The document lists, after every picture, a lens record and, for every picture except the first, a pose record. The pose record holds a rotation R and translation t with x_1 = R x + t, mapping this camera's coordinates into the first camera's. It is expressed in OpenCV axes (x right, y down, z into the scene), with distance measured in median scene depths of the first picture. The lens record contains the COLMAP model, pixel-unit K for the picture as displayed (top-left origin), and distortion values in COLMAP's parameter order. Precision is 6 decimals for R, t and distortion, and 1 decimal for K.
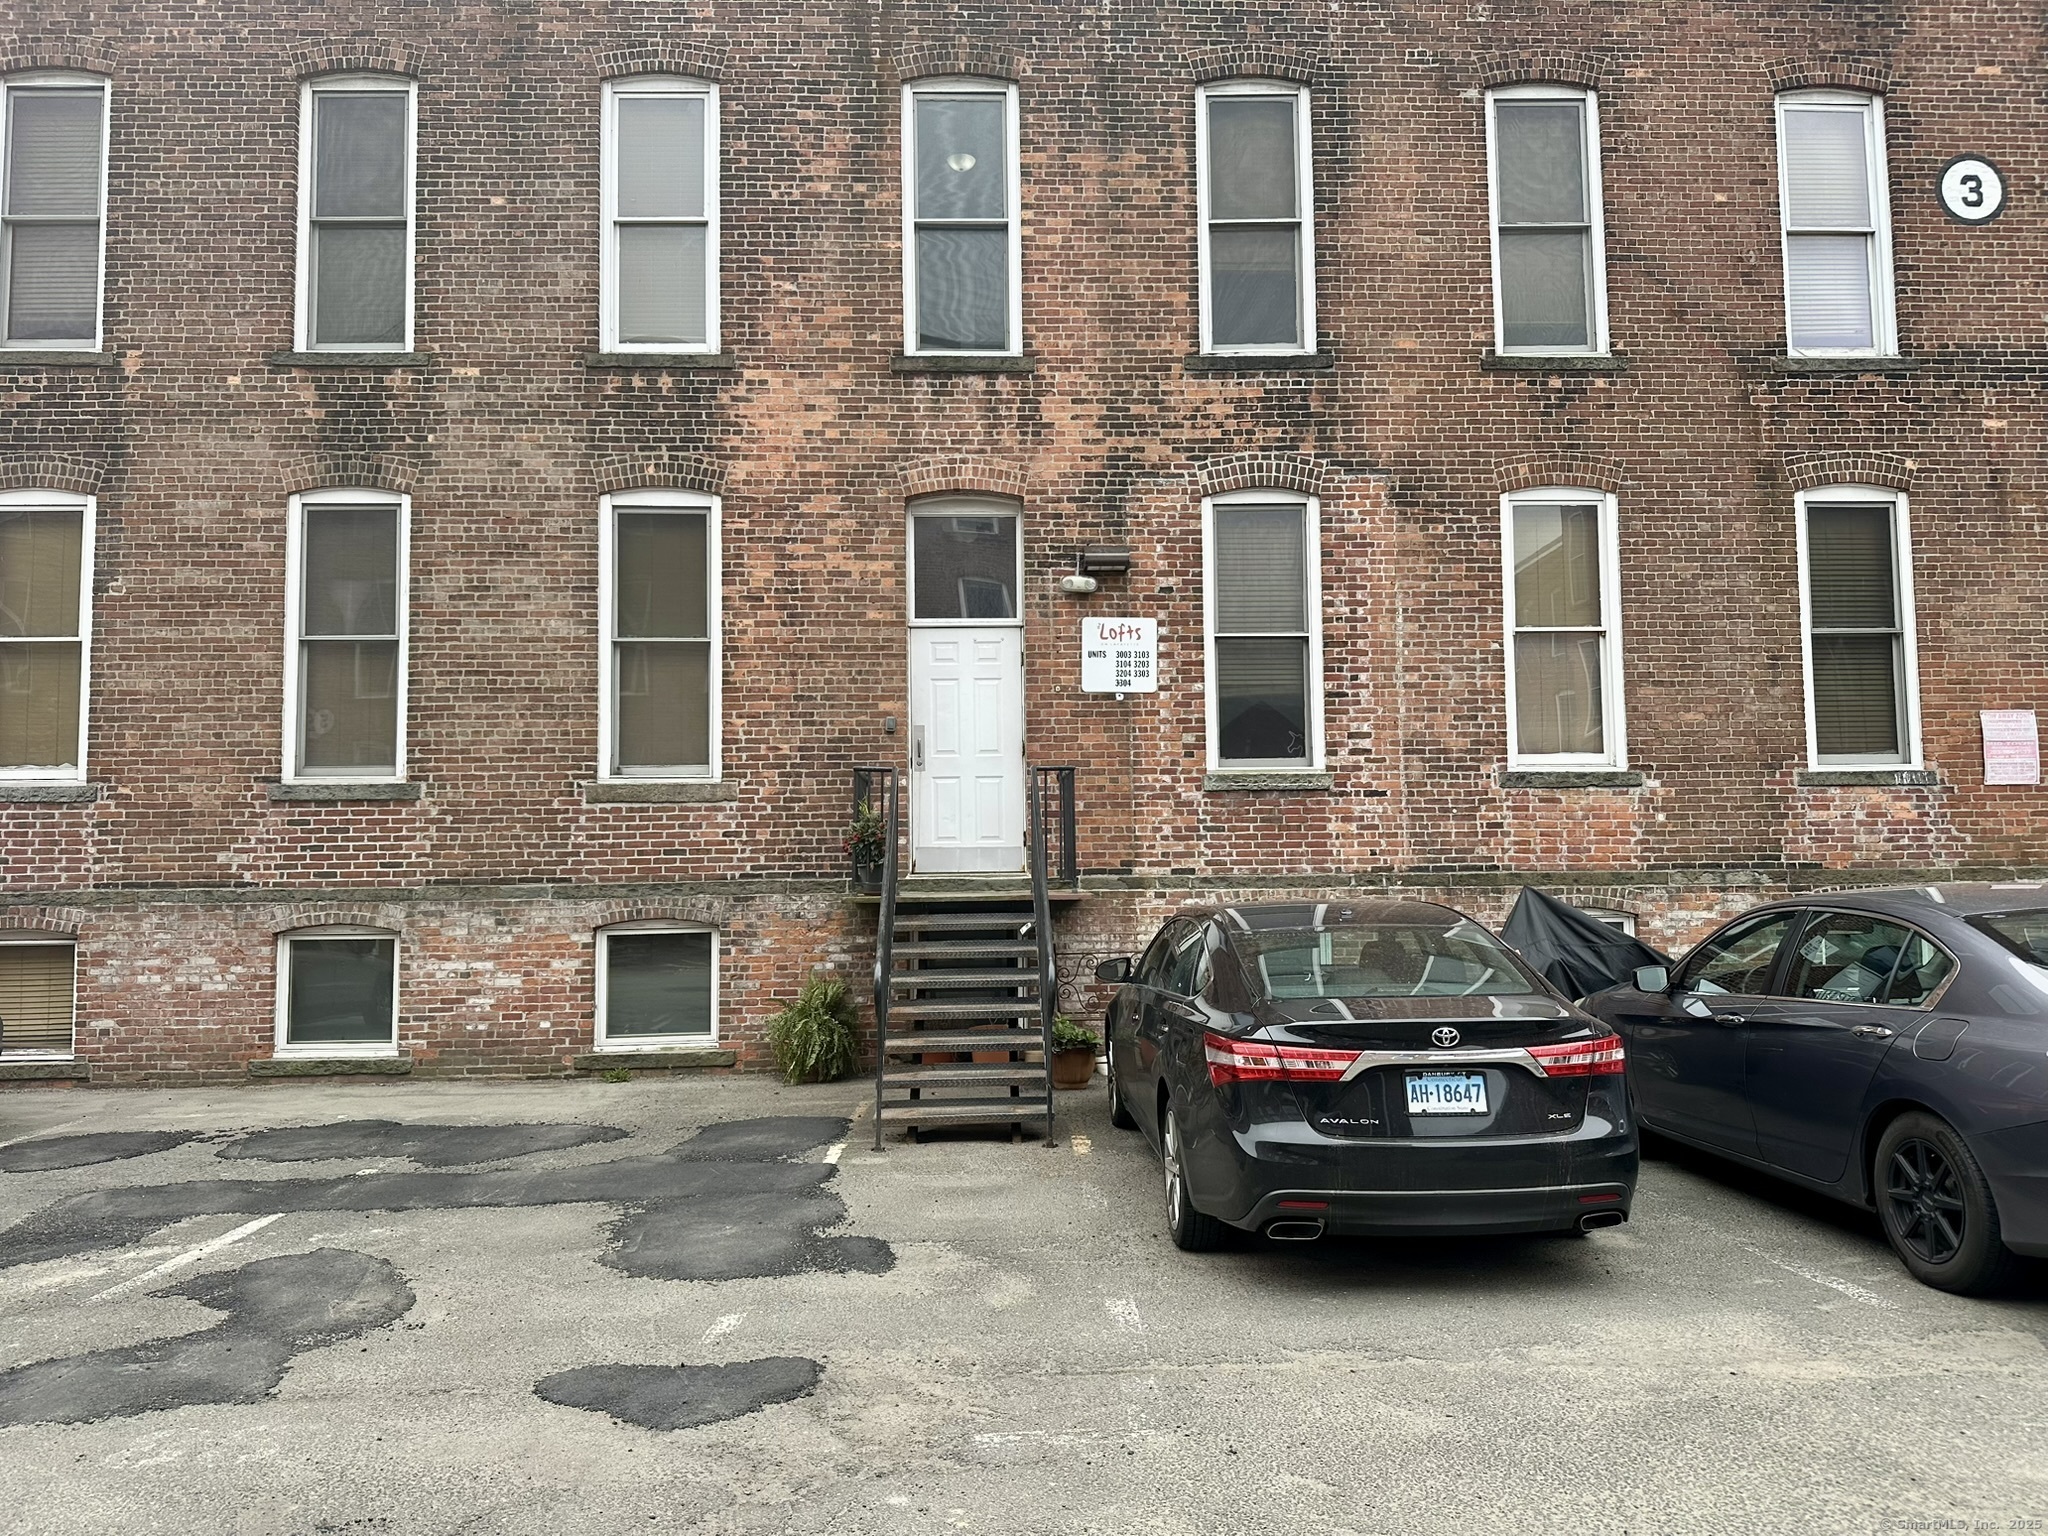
lens RADIAL K [[1431.4, 0, 1033.6], [0, 1431.4, 774.1], [0, 0, 1]] dist [0.055843, -0.069035]
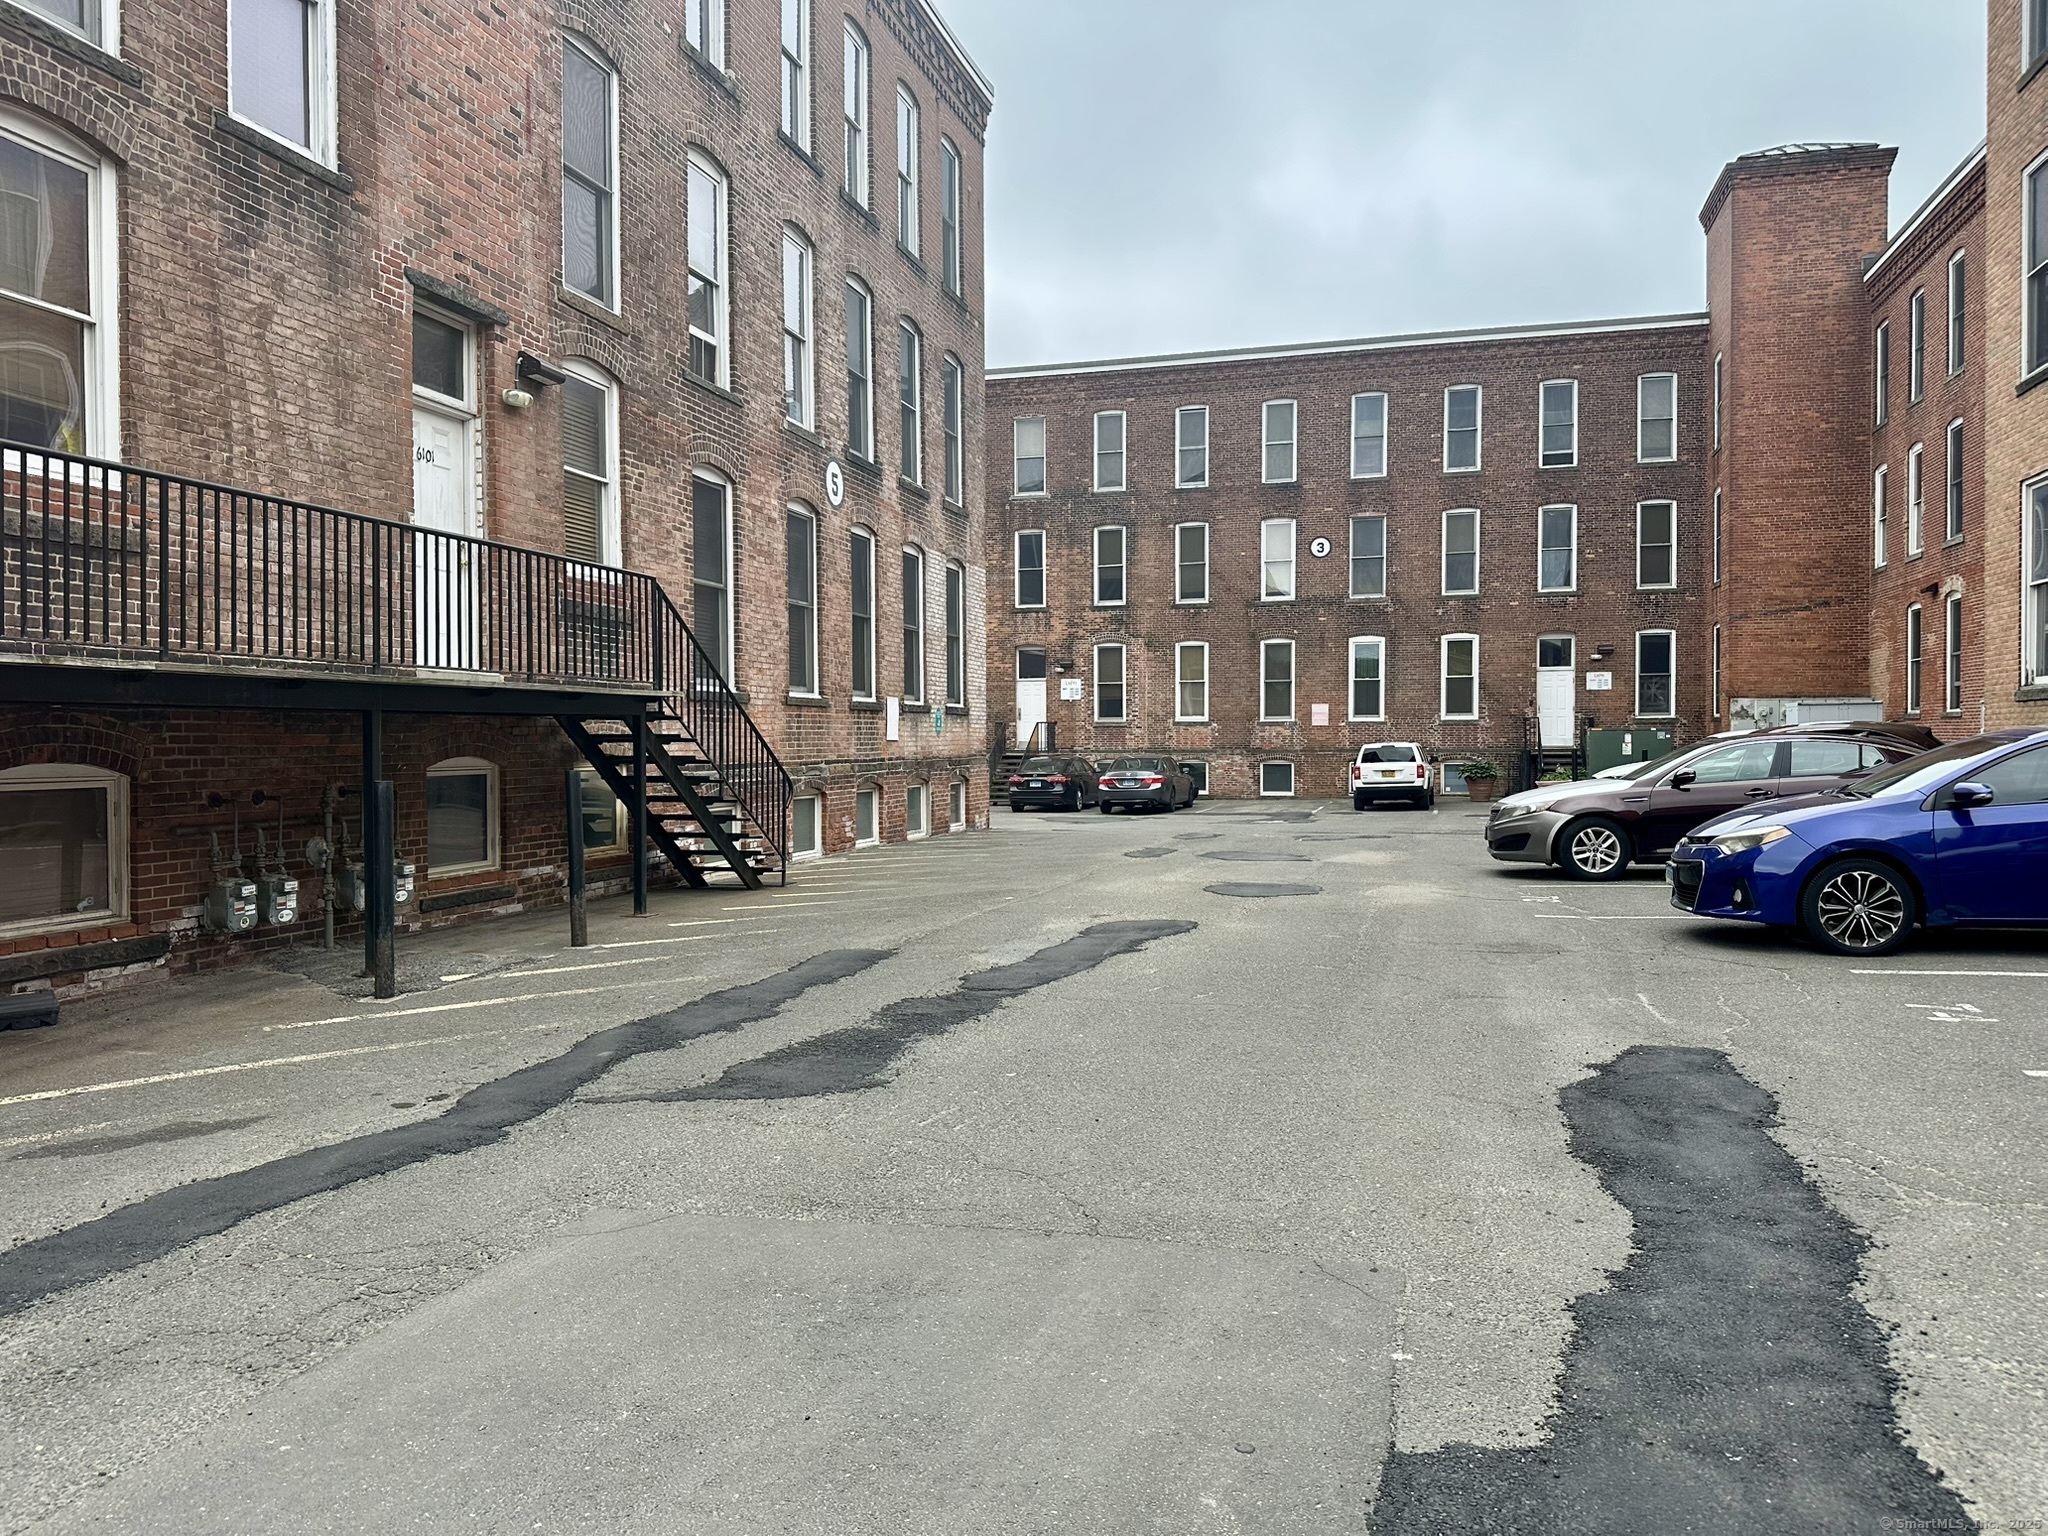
lens RADIAL K [[1431.4, 0, 1026.5], [0, 1431.4, 763.2], [0, 0, 1]] dist [0.055843, -0.069035]
pose [[0.952002, 0.014102, -0.305767, 1.081671], [0.014347, 0.995785, 0.090594, -0.229556], [0.305755, -0.090632, 0.947787, -2.542234]]
